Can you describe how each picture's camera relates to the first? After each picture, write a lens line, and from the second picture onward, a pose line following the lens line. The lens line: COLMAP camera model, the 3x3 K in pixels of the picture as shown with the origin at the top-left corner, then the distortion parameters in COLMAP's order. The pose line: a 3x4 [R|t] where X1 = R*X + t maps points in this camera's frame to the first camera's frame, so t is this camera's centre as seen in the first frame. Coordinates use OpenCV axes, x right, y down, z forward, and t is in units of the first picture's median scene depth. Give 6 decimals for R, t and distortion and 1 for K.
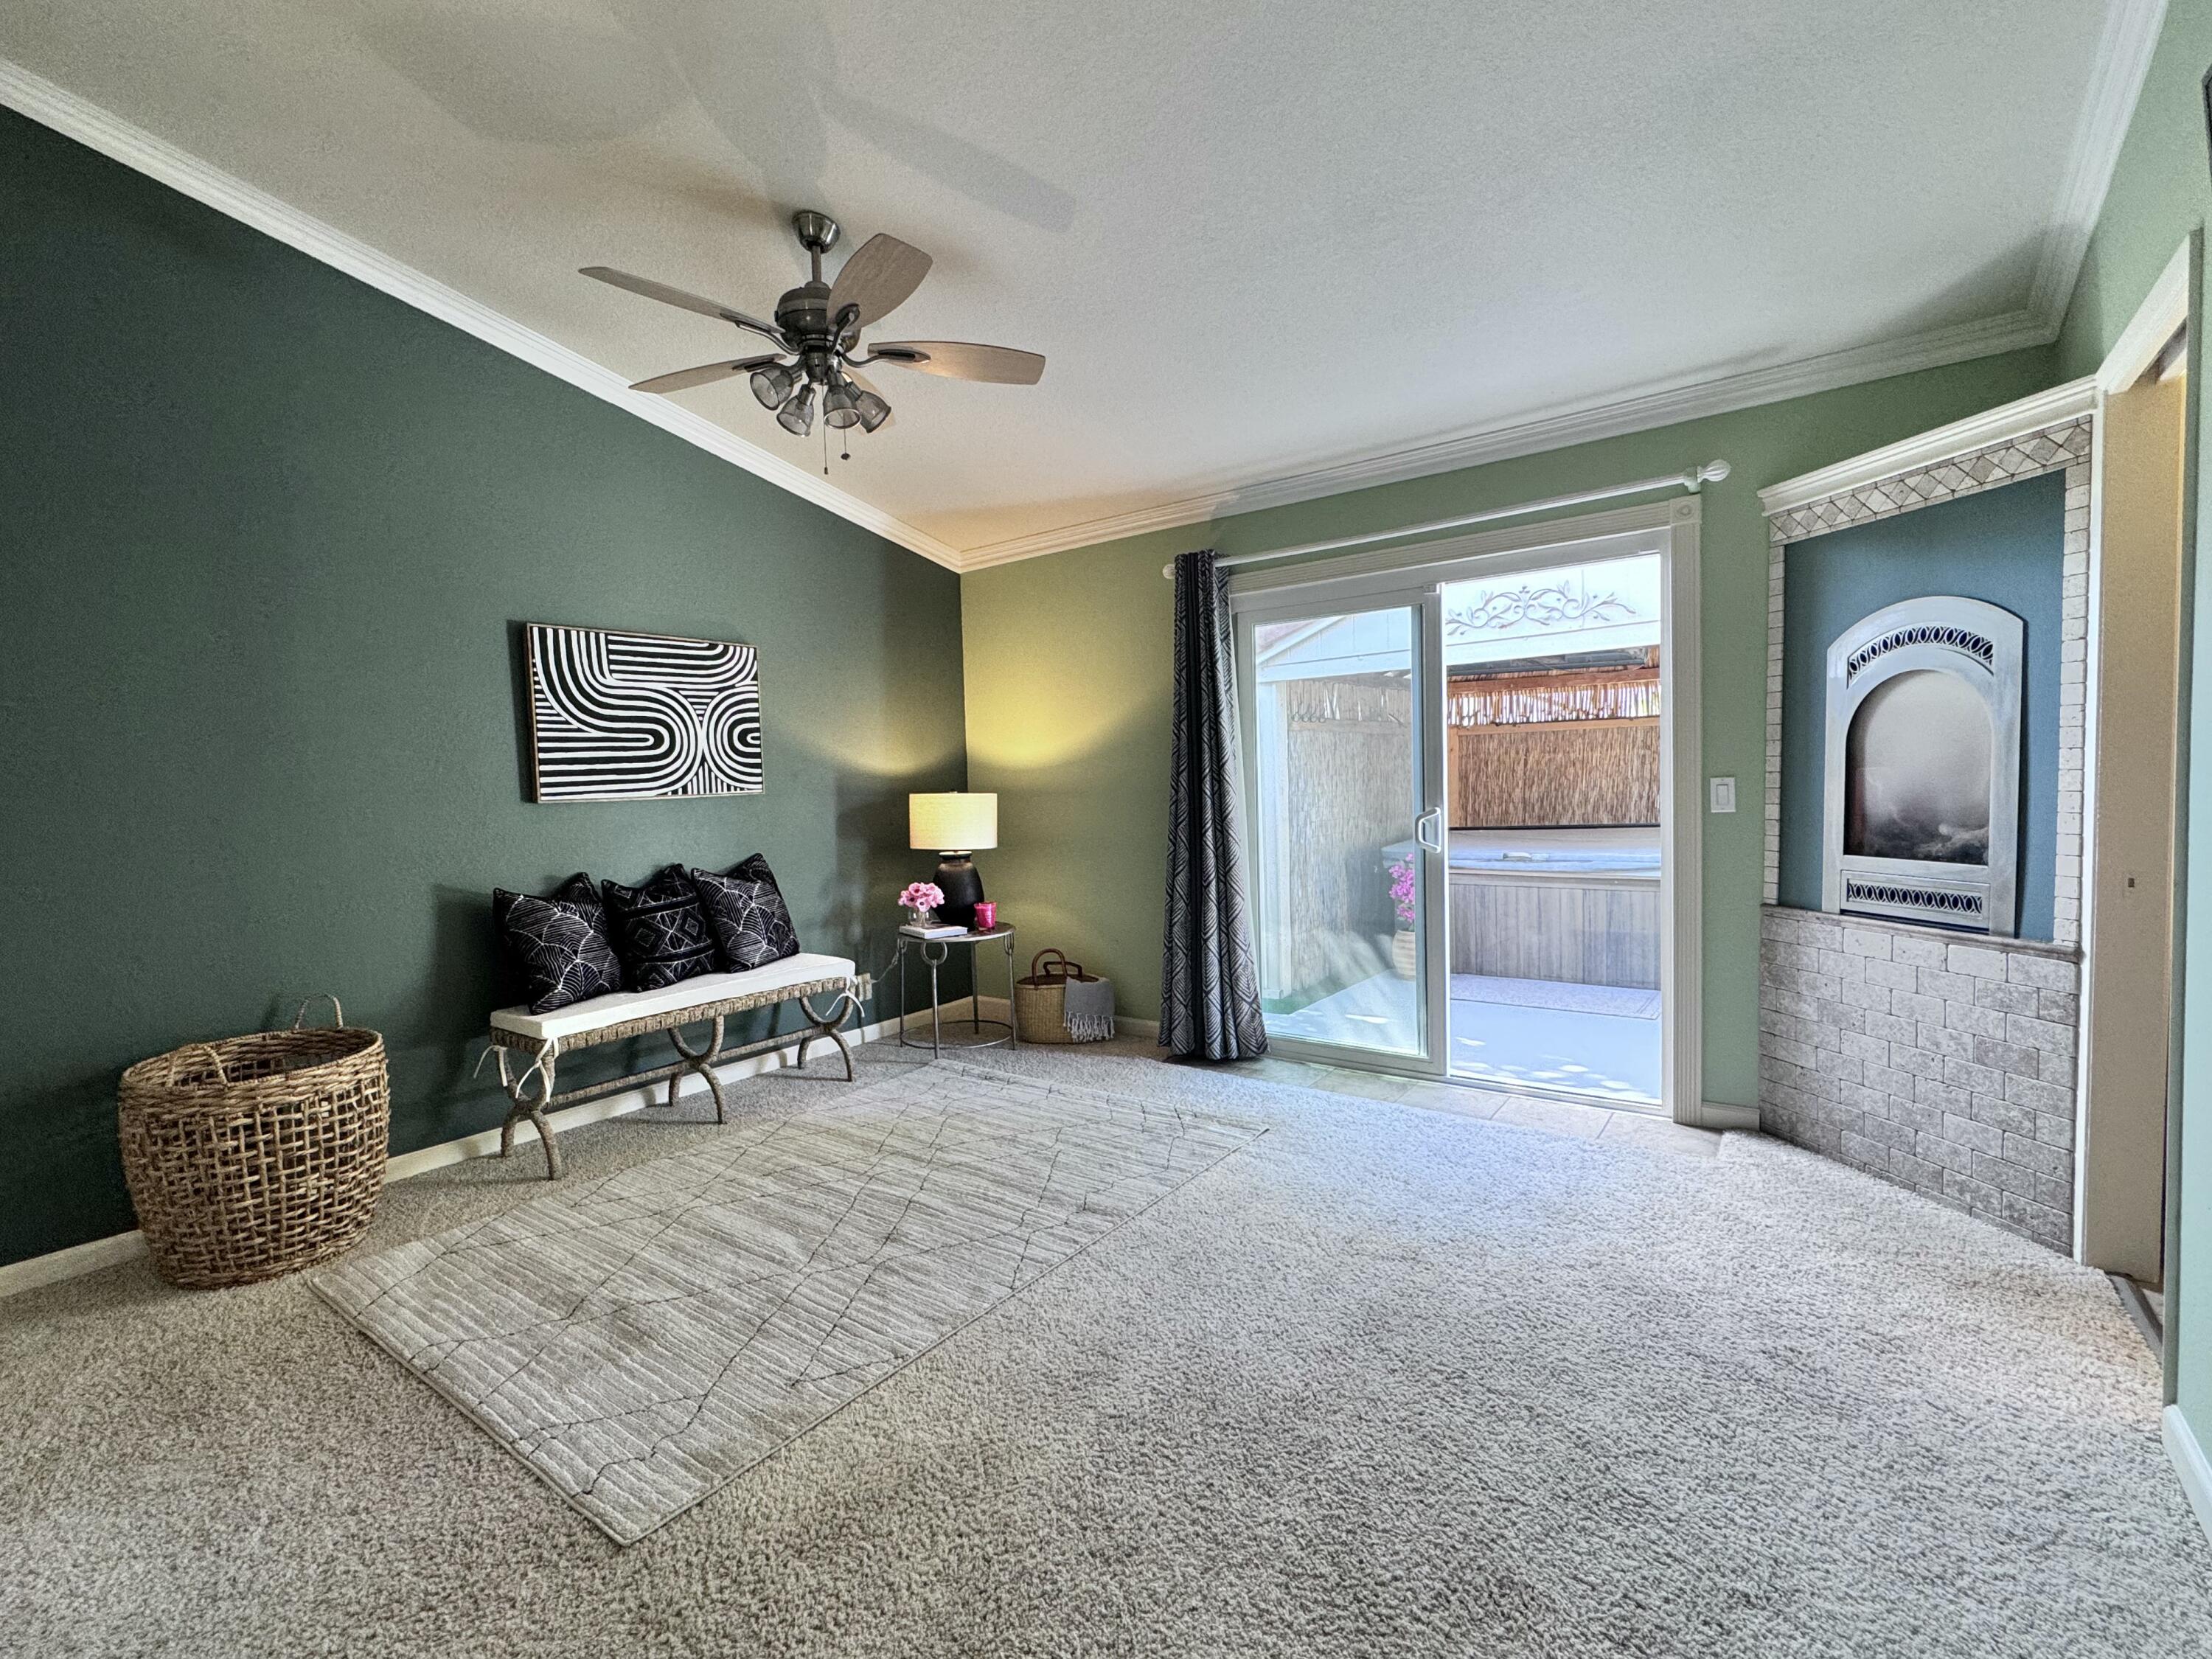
lens RADIAL K [[991.2, 0, 1106.5], [0, 991.2, 827.9], [0, 0, 1]] dist [0.002977, -0.000393]
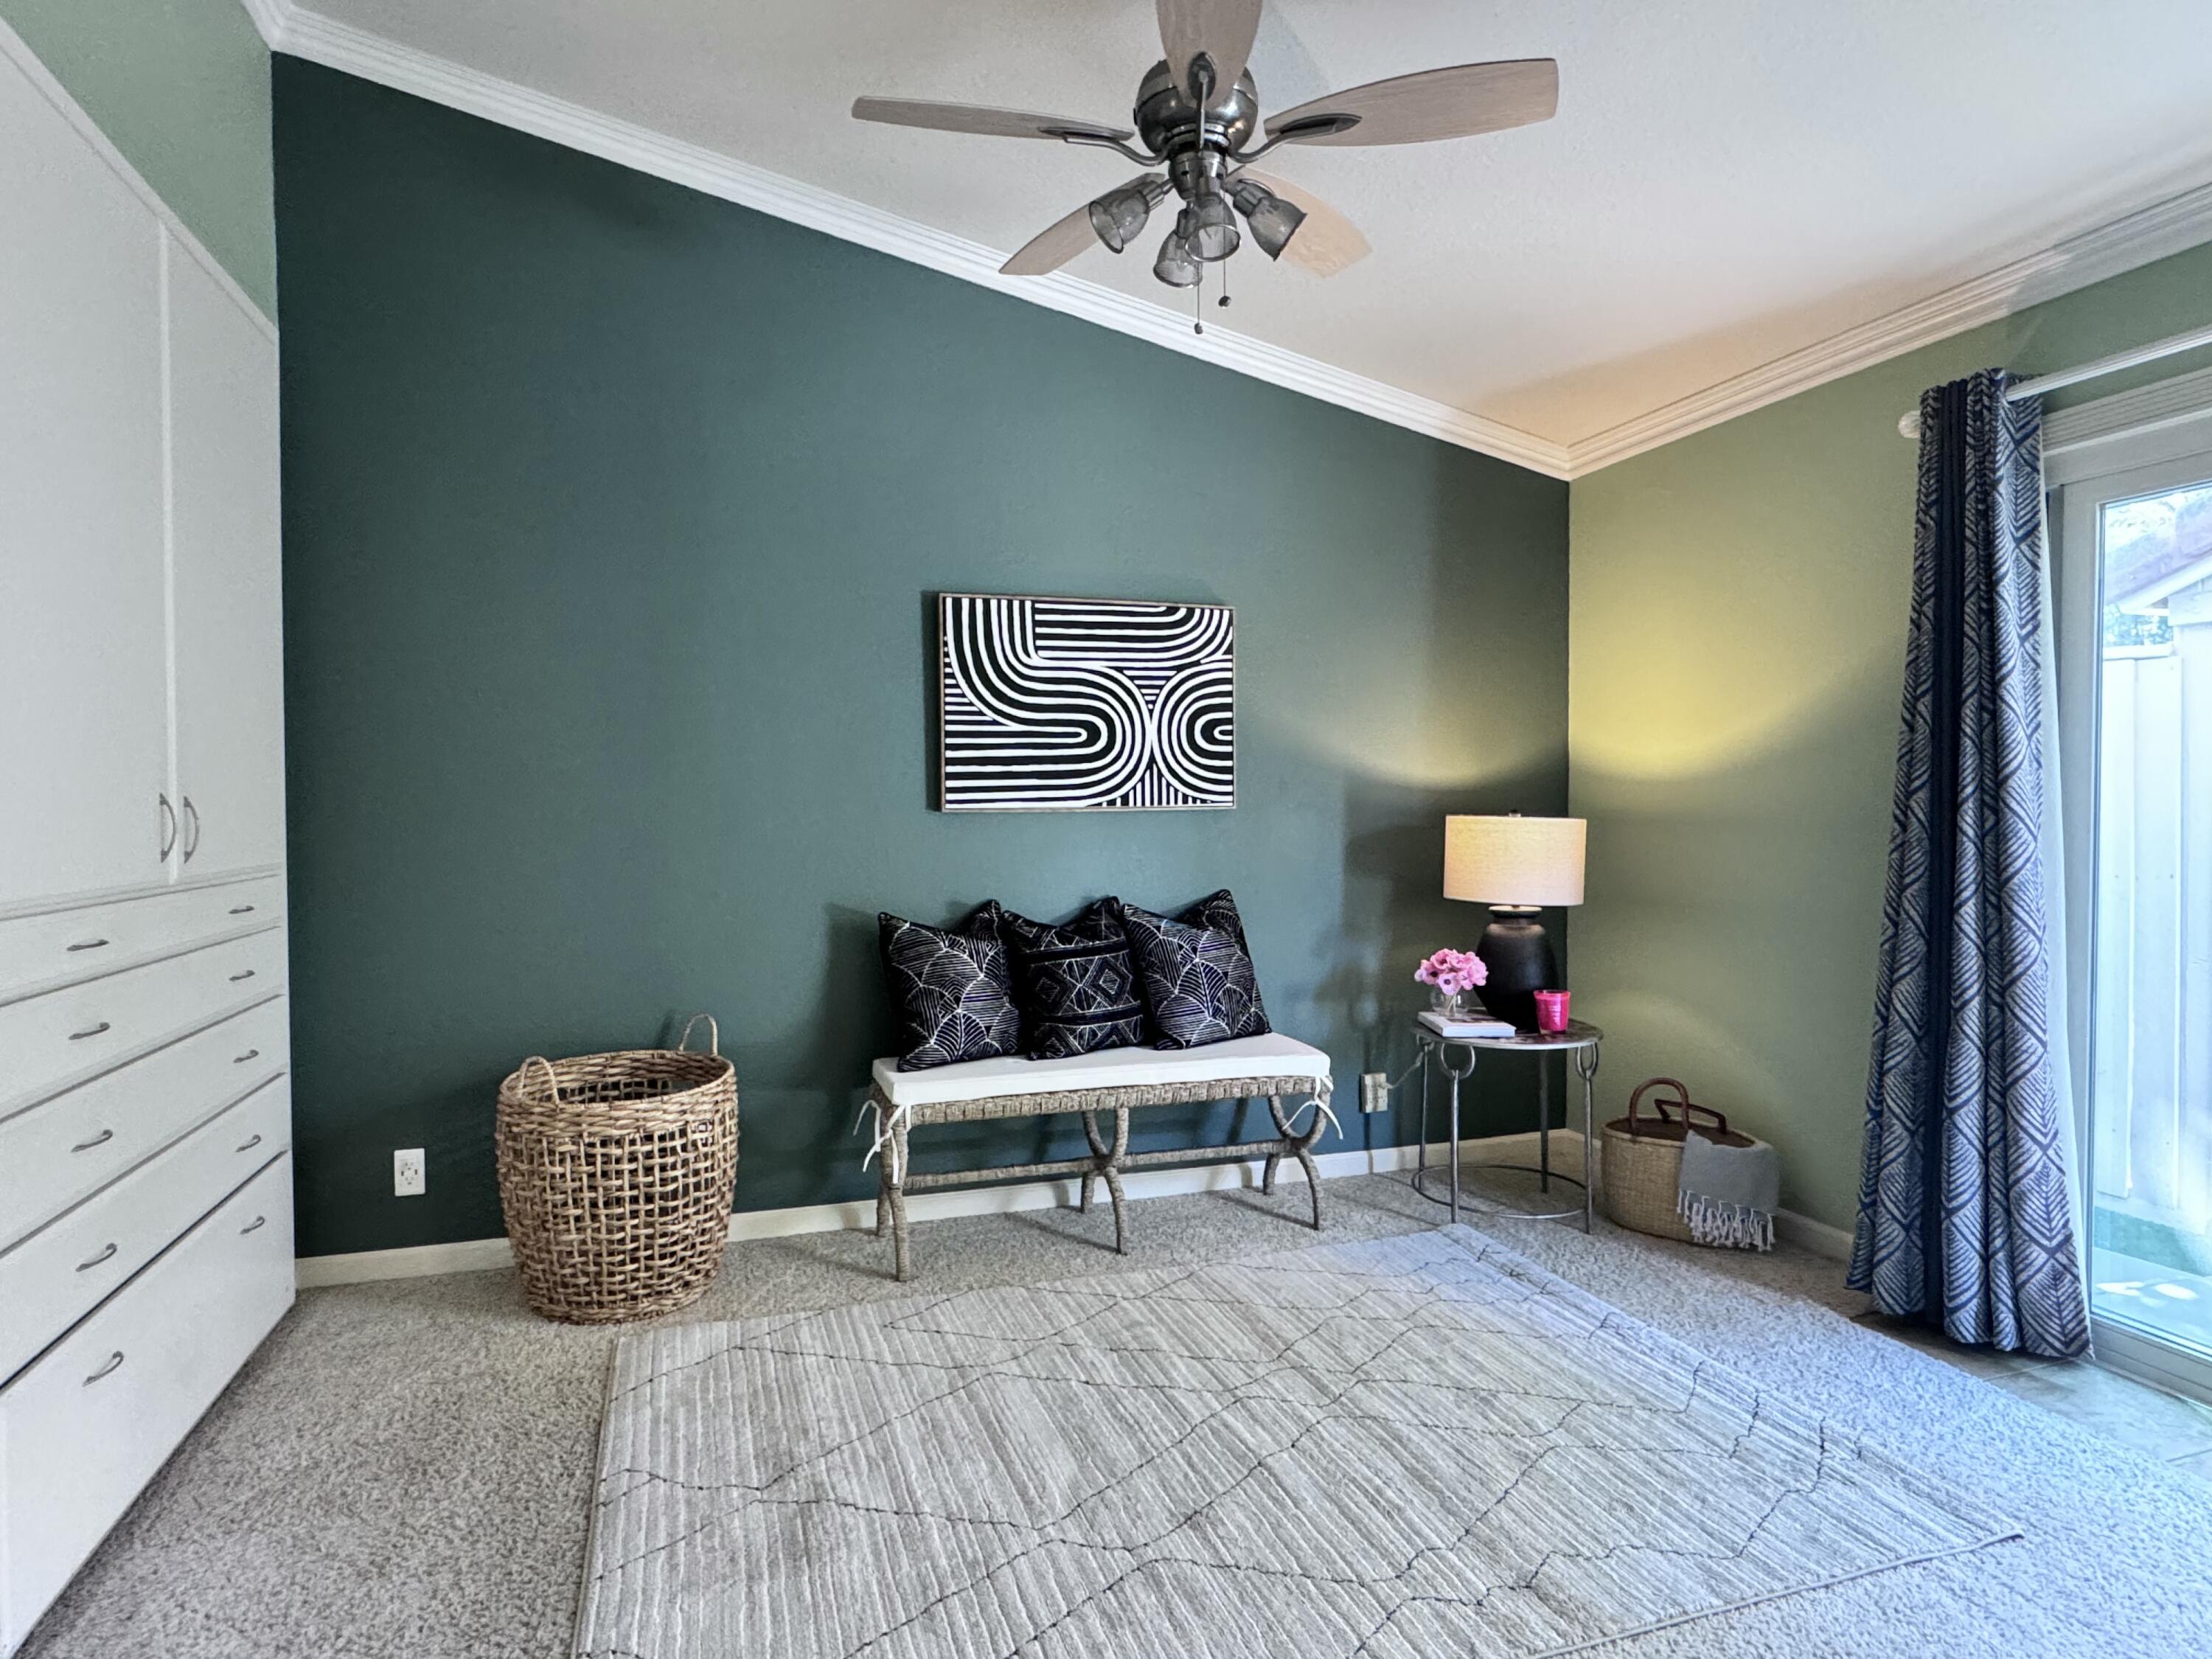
lens RADIAL K [[1258.1, 0, 1102.3], [0, 1258.1, 829.4], [0, 0, 1]] dist [-0.003815, 0.000734]
pose [[0.814588, 0.039080, -0.578722, 0.124030], [-0.049848, 0.998753, -0.002721, -0.012960], [0.577894, 0.031065, 0.815521, 0.209213]]
